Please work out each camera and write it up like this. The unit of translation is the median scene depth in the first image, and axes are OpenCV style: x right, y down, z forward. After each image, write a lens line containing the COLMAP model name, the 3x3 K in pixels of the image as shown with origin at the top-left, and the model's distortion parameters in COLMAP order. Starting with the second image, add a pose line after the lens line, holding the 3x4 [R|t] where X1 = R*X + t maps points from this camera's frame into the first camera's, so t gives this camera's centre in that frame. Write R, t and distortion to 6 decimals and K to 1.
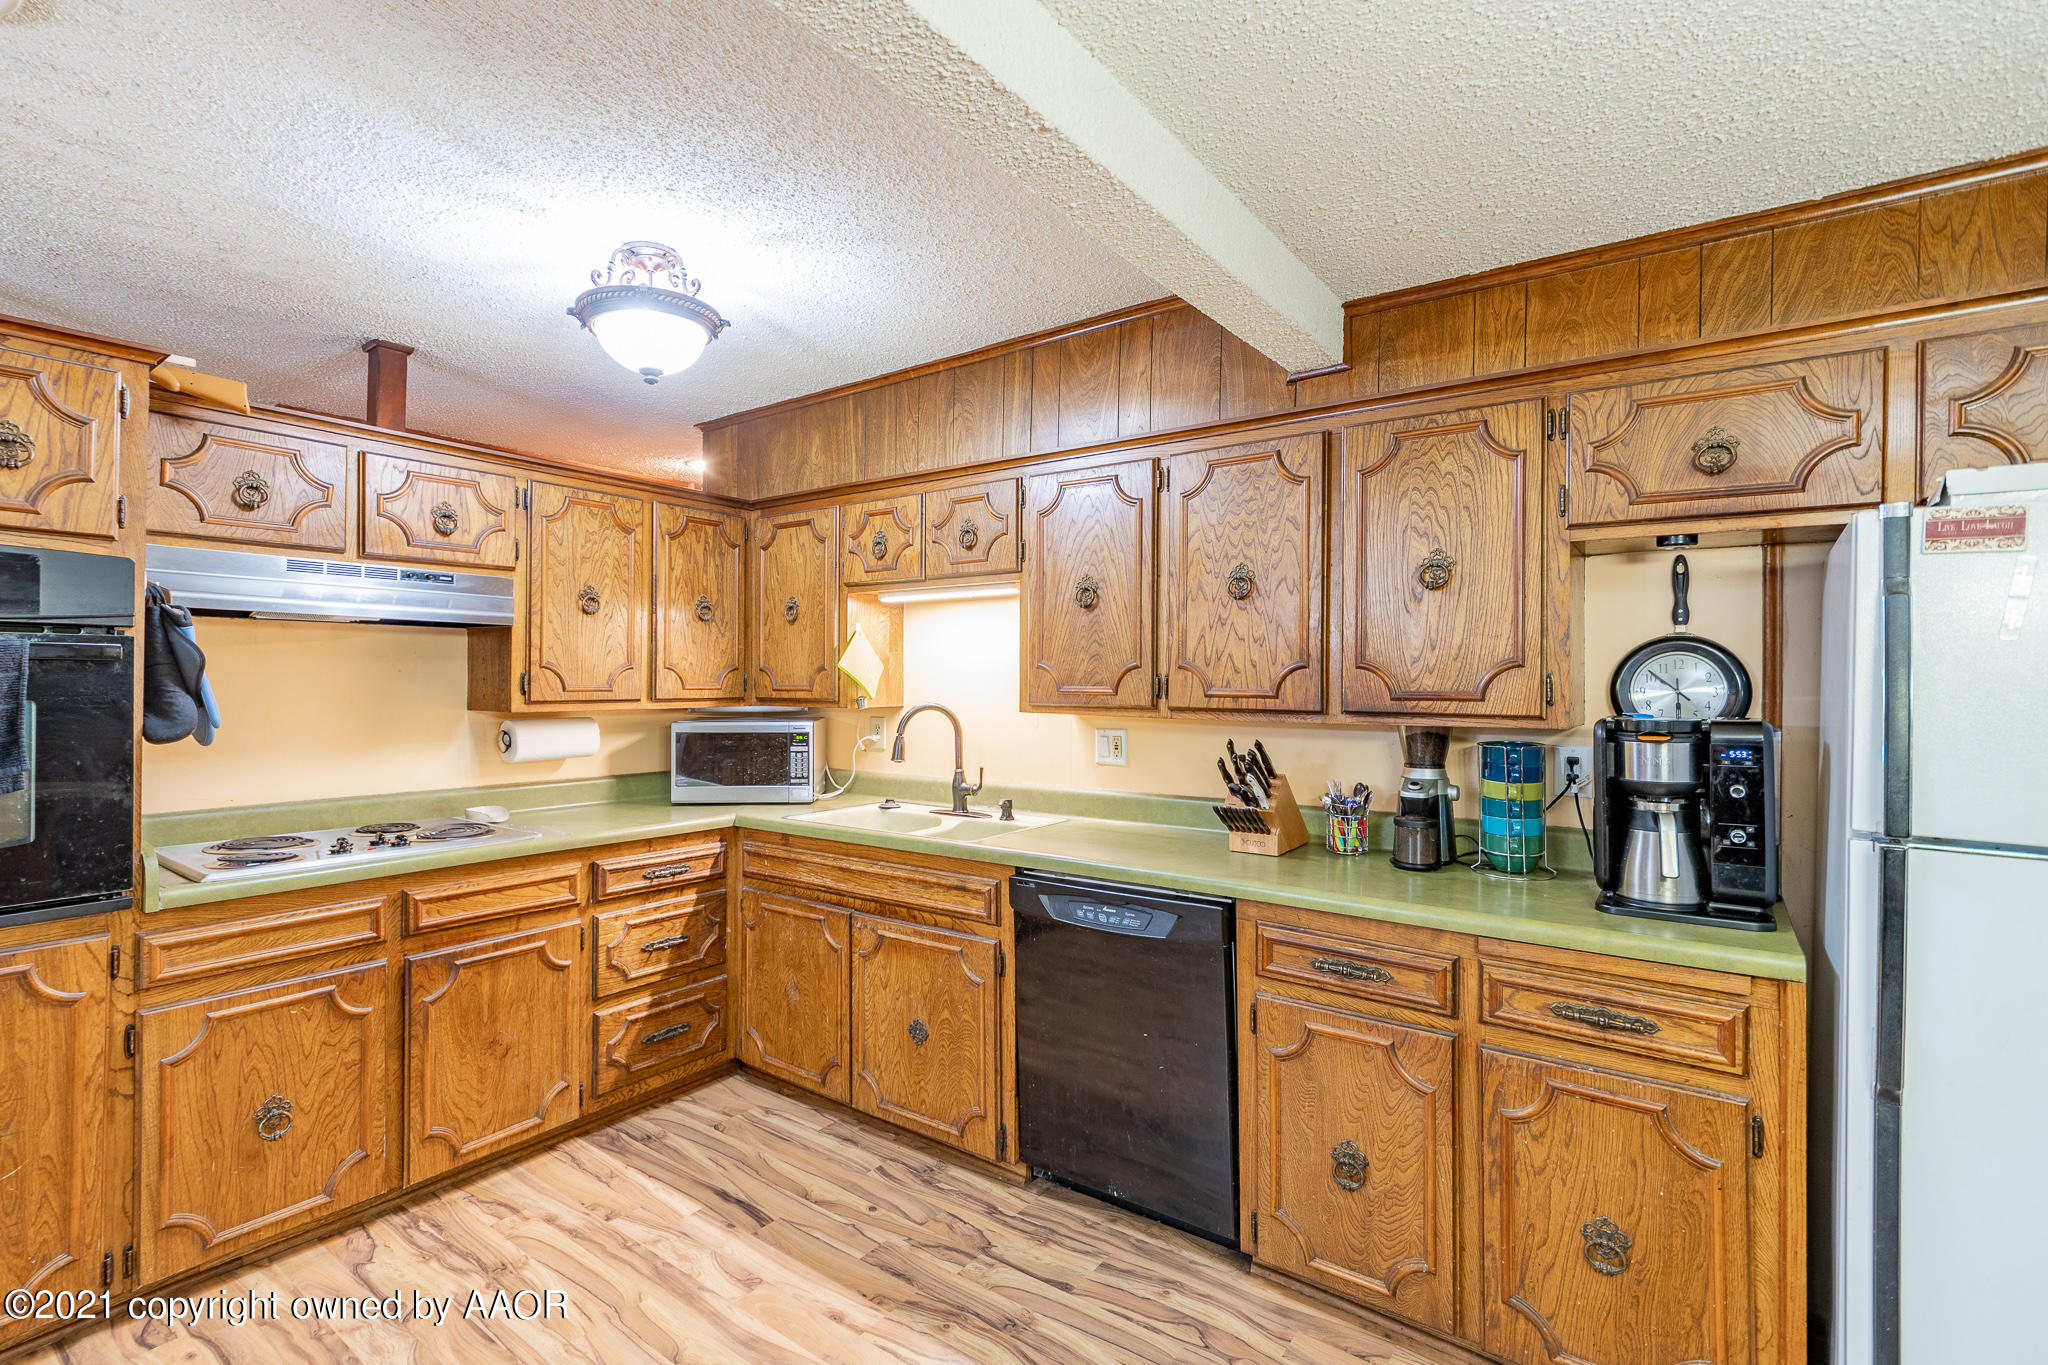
lens RADIAL K [[969.7, 0, 1019.1], [0, 969.7, 675.3], [0, 0, 1]] dist [0.012334, -0.036664]
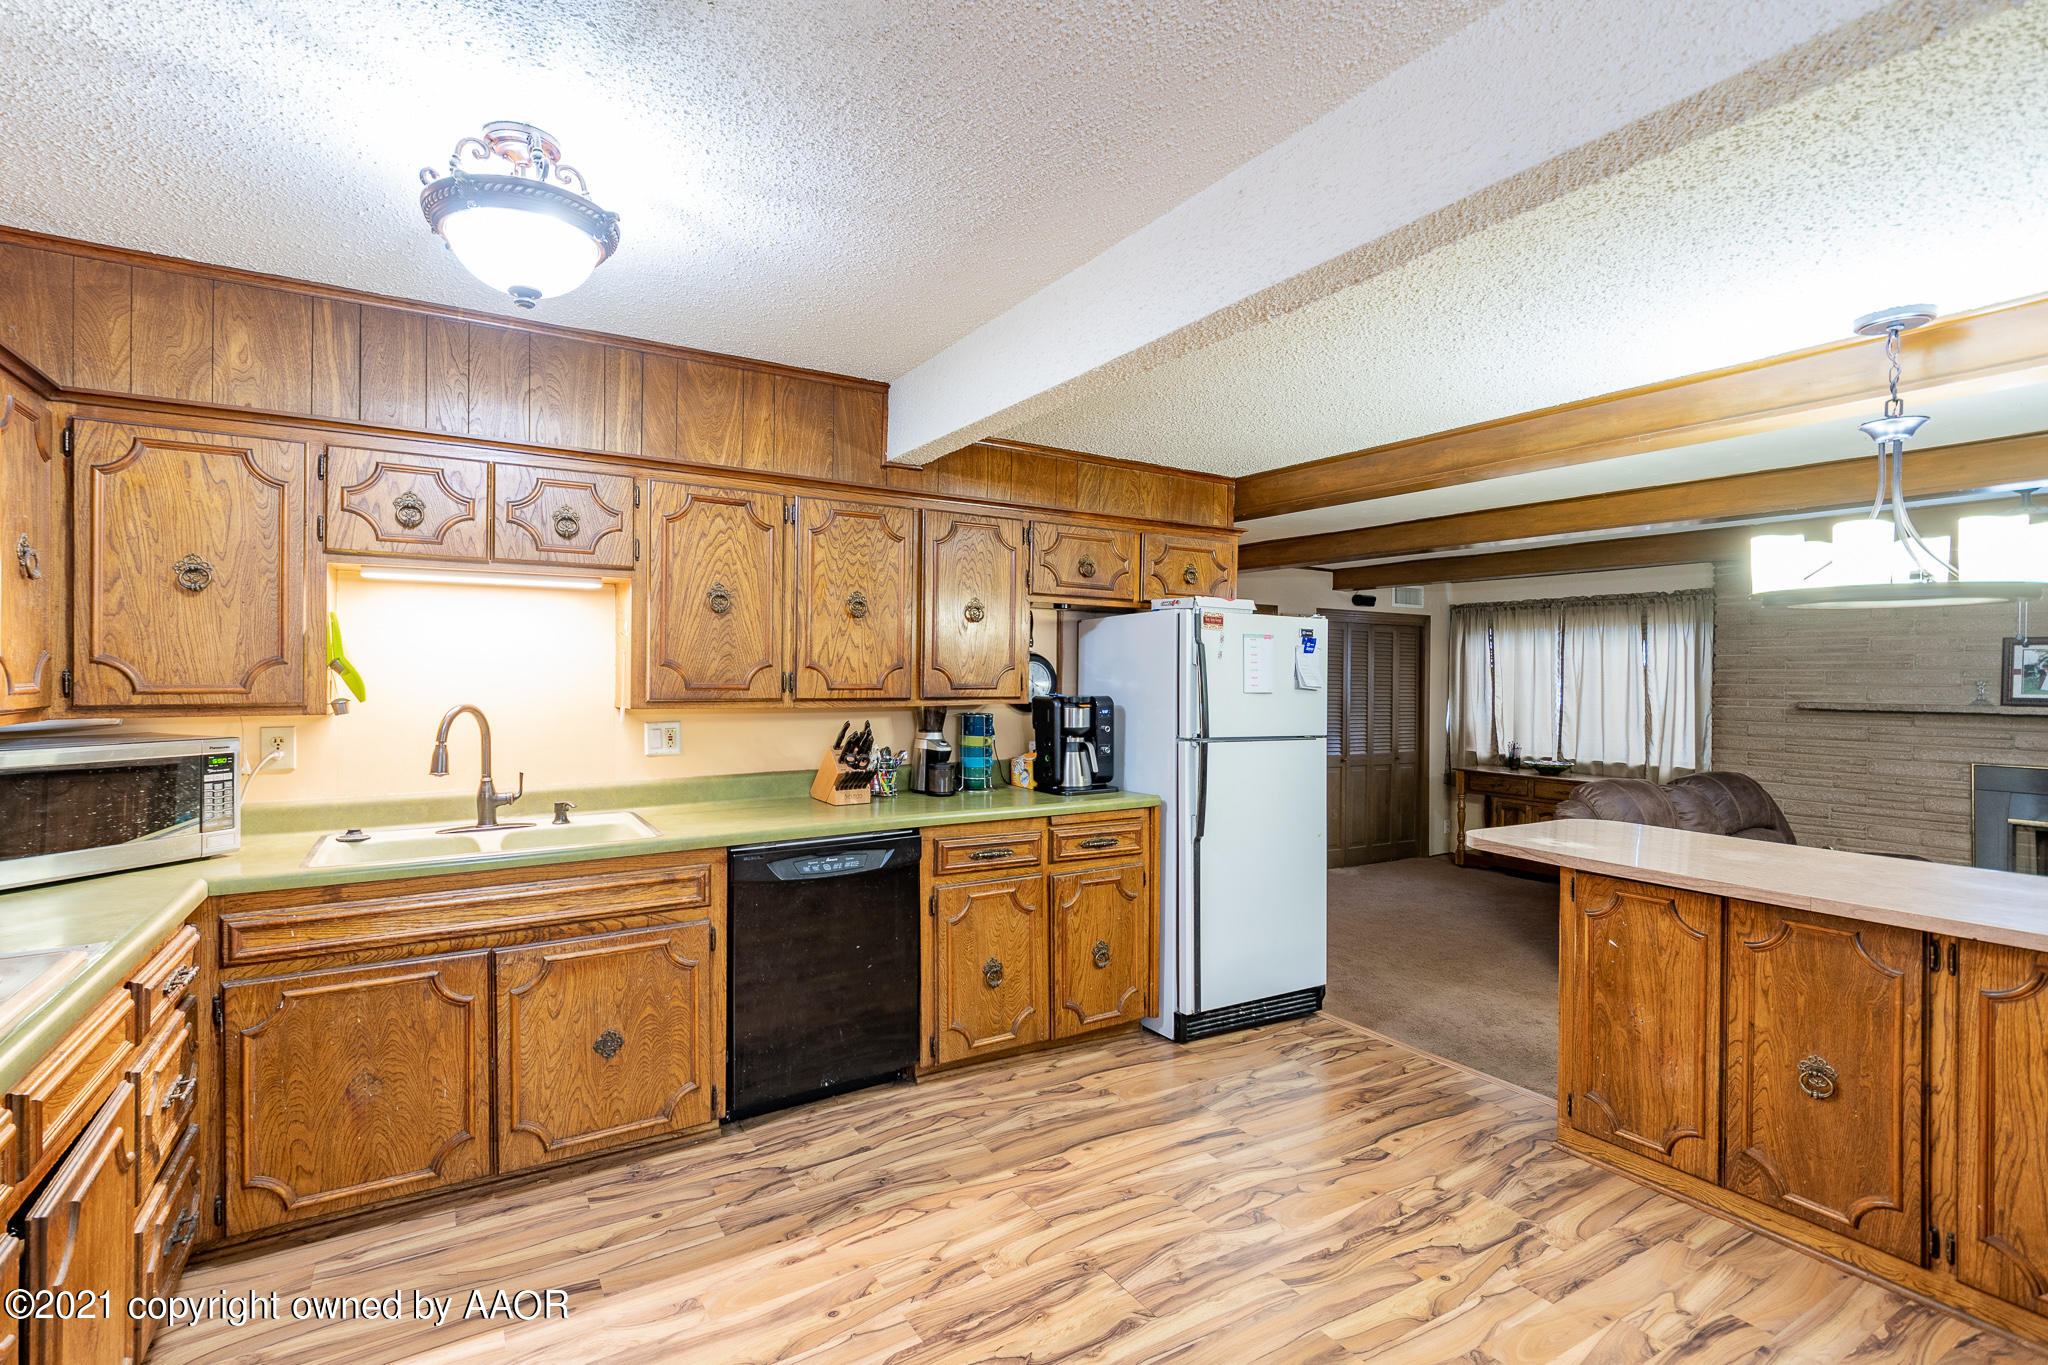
lens RADIAL K [[897.5, 0, 1042.9], [0, 897.5, 674.0], [0, 0, 1]] dist [-0.000034, 0.000053]
pose [[0.355768, -0.002162, 0.934572, -0.839392], [-0.008114, 0.999952, 0.005402, -0.008148], [-0.934539, -0.009506, 0.355733, 0.306116]]
